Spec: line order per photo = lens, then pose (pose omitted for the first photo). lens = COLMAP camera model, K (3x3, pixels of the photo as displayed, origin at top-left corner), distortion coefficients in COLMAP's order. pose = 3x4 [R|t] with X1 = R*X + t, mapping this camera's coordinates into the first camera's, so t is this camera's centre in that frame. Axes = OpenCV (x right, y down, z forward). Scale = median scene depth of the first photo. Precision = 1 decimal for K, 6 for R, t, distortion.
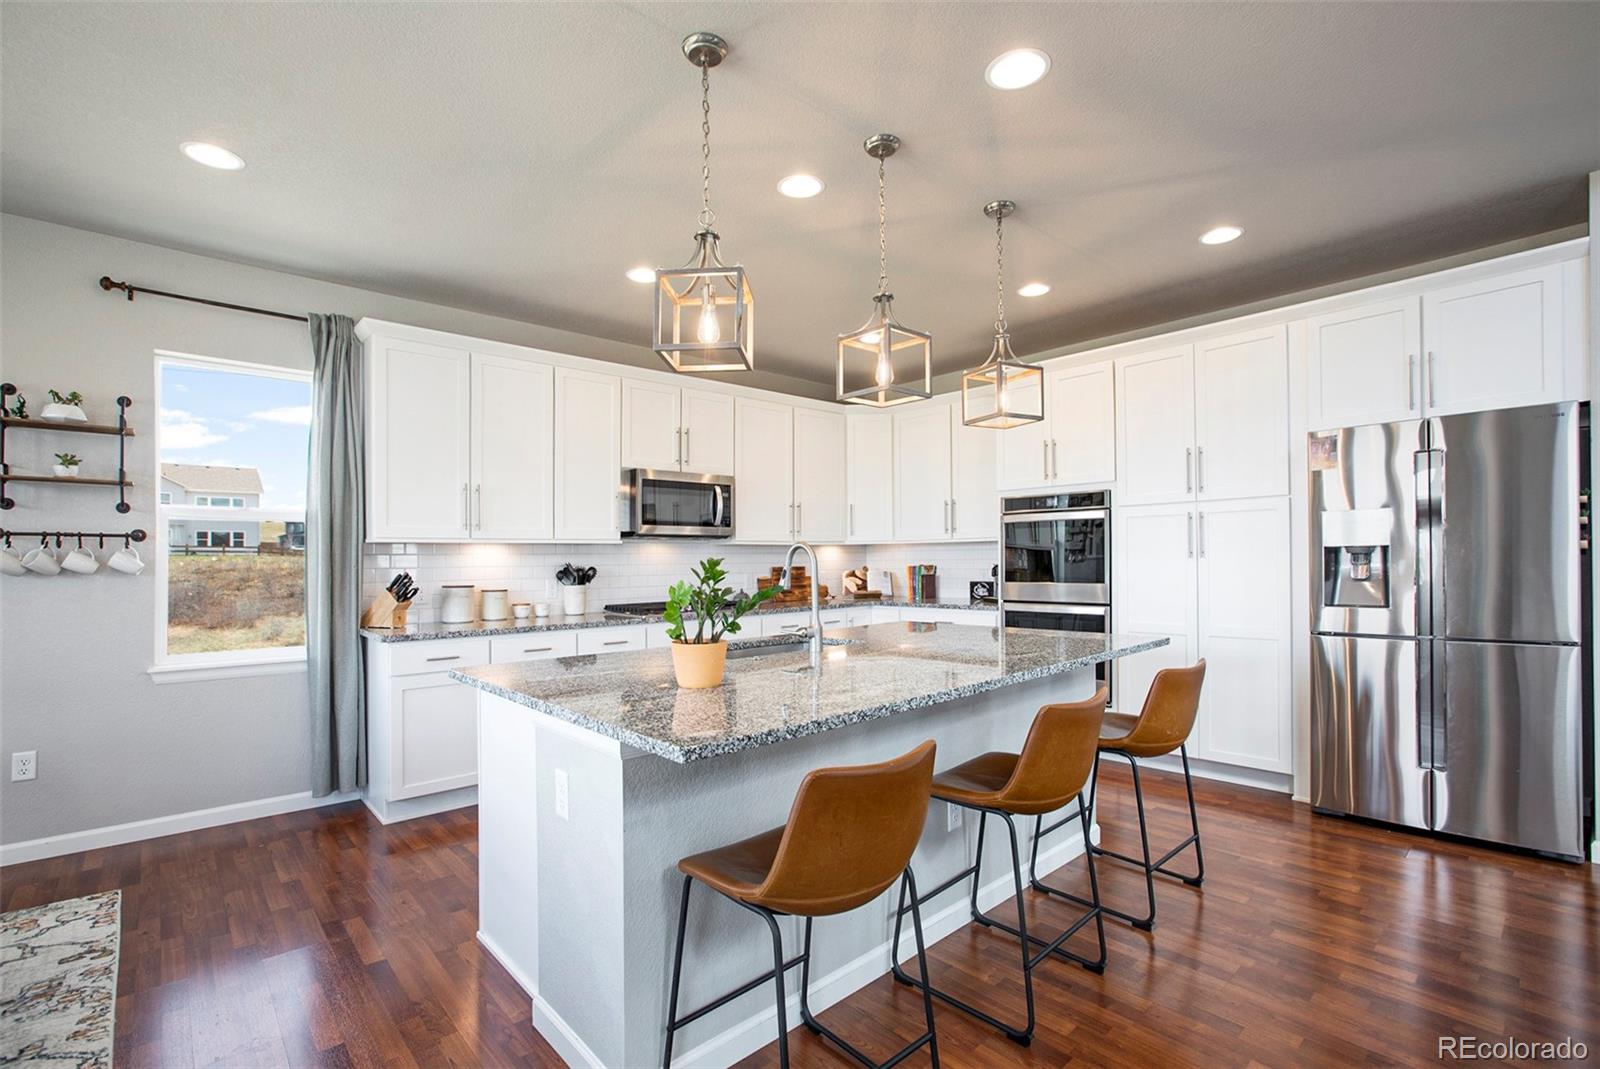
lens RADIAL K [[726.1, 0, 798.4], [0, 726.1, 547.6], [0, 0, 1]] dist [-0.045622, 0.014313]
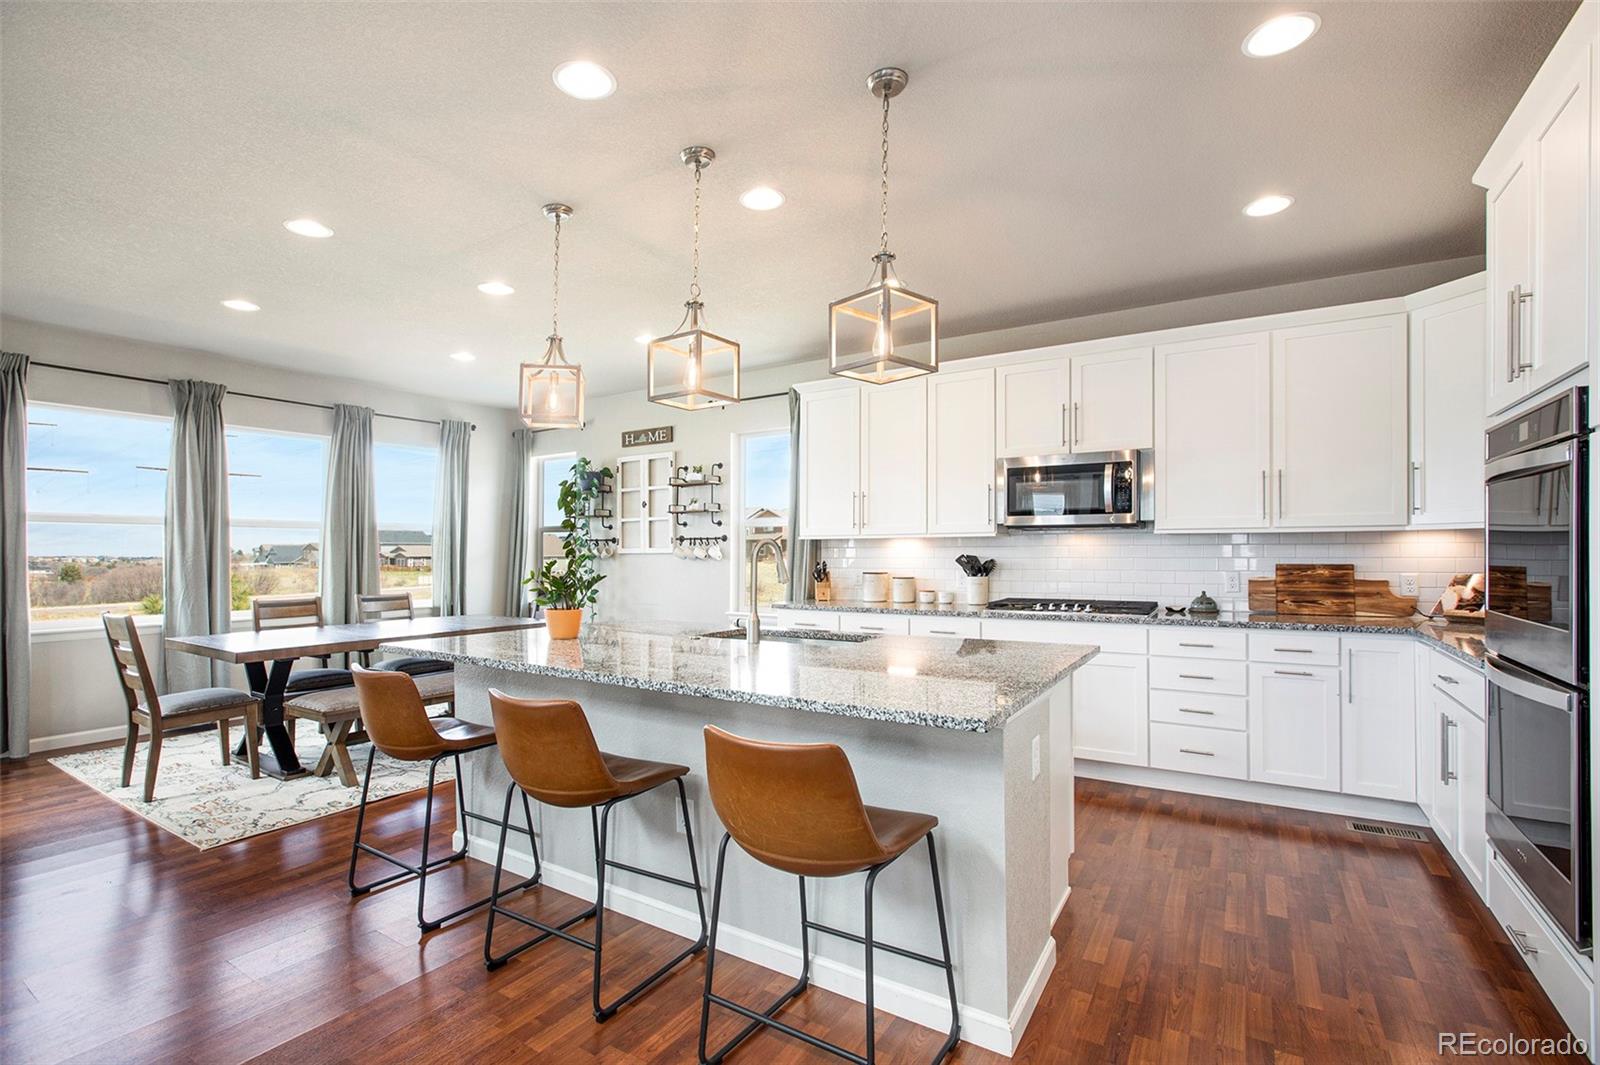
lens RADIAL K [[726.1, 0, 795.2], [0, 726.1, 536.2], [0, 0, 1]] dist [-0.045622, 0.014313]
pose [[0.267998, -0.009793, -0.963370, 0.643257], [0.019318, 0.999802, -0.004789, -0.006574], [0.963226, -0.017327, 0.268134, 0.483029]]
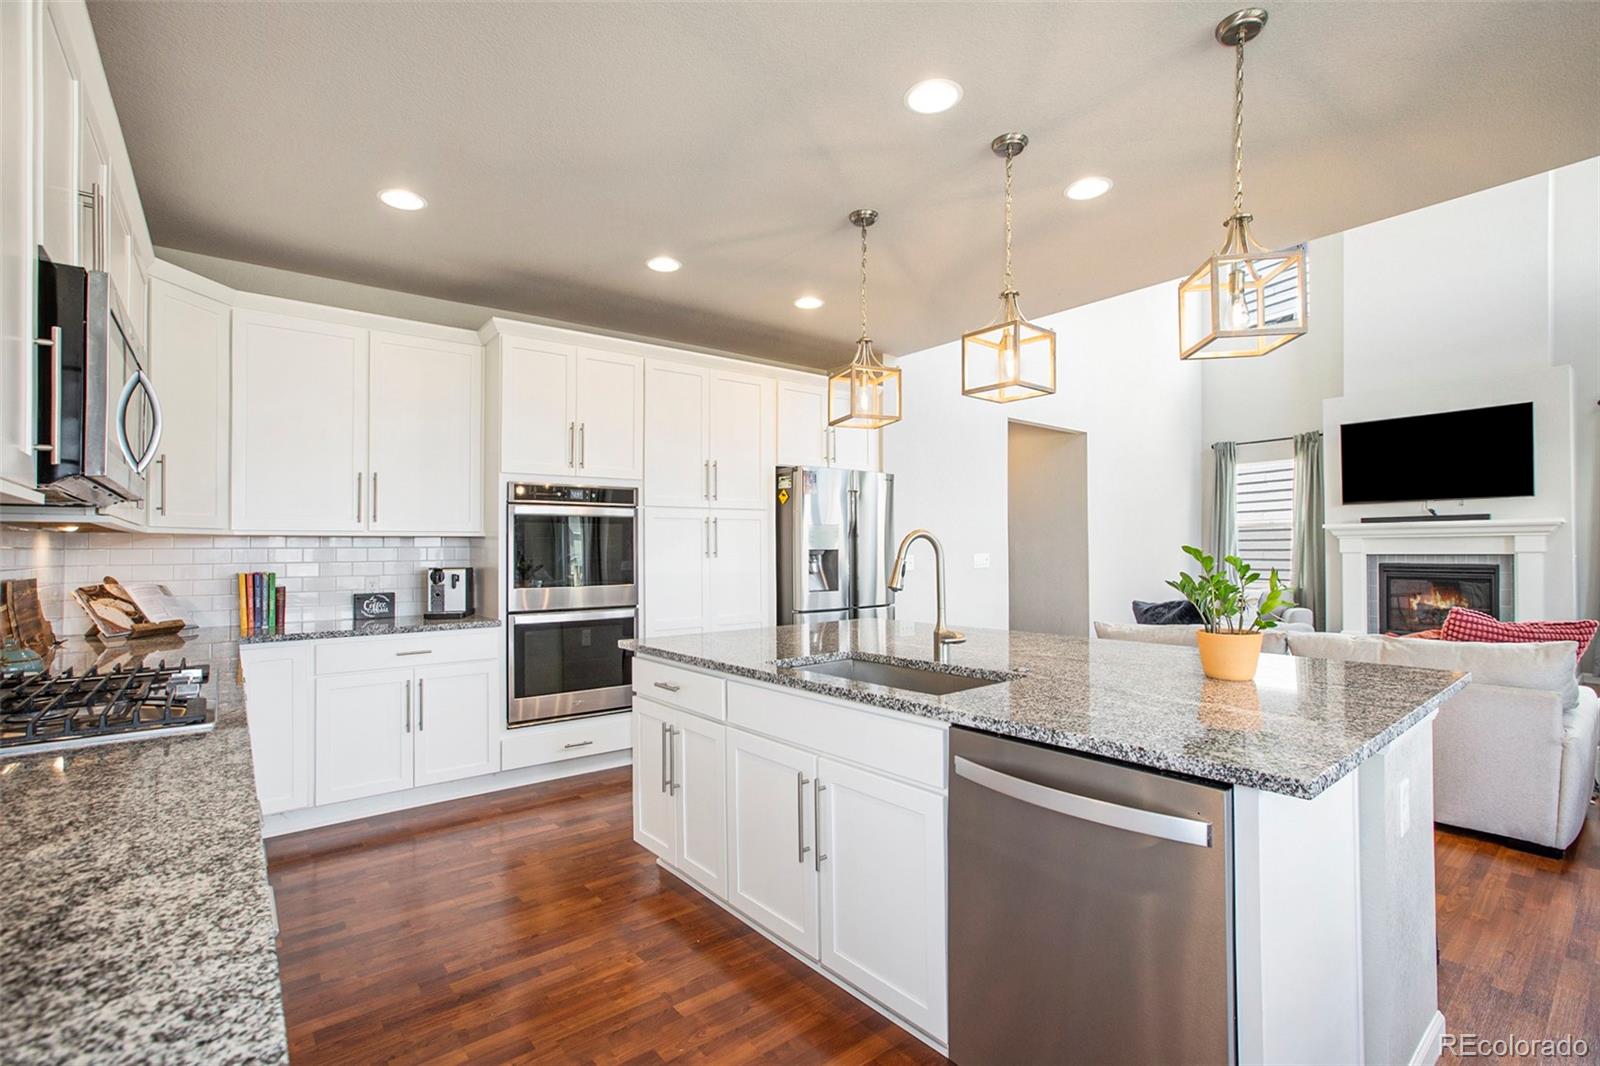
lens RADIAL K [[726.1, 0, 786.8], [0, 726.1, 557.1], [0, 0, 1]] dist [-0.045622, 0.014313]
pose [[0.064056, 0.006252, 0.997927, -0.513415], [-0.005803, 0.999966, -0.005892, 0.016882], [-0.997929, -0.005414, 0.064090, 0.700552]]
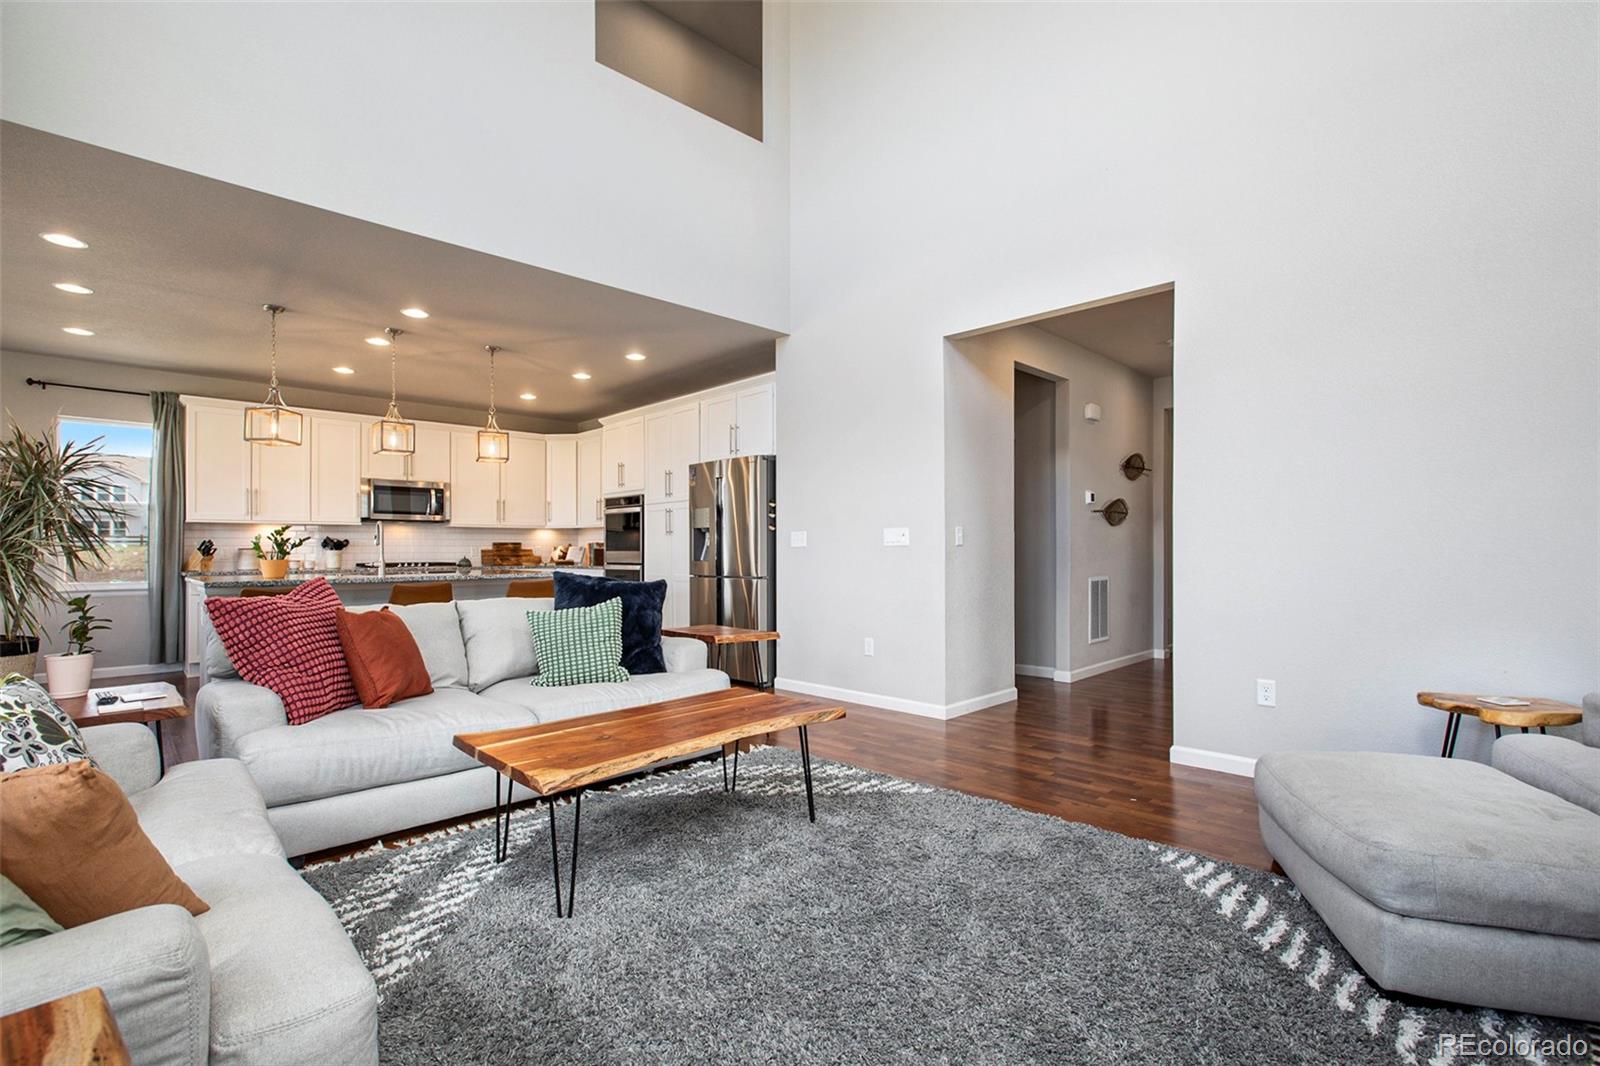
lens RADIAL K [[726.1, 0, 784.2], [0, 726.1, 543.4], [0, 0, 1]] dist [-0.045622, 0.014313]
pose [[0.999805, 0.008597, 0.017788, 0.690888], [-0.008758, 0.999921, 0.008965, 0.013476], [-0.017709, -0.009119, 0.999802, -0.630159]]
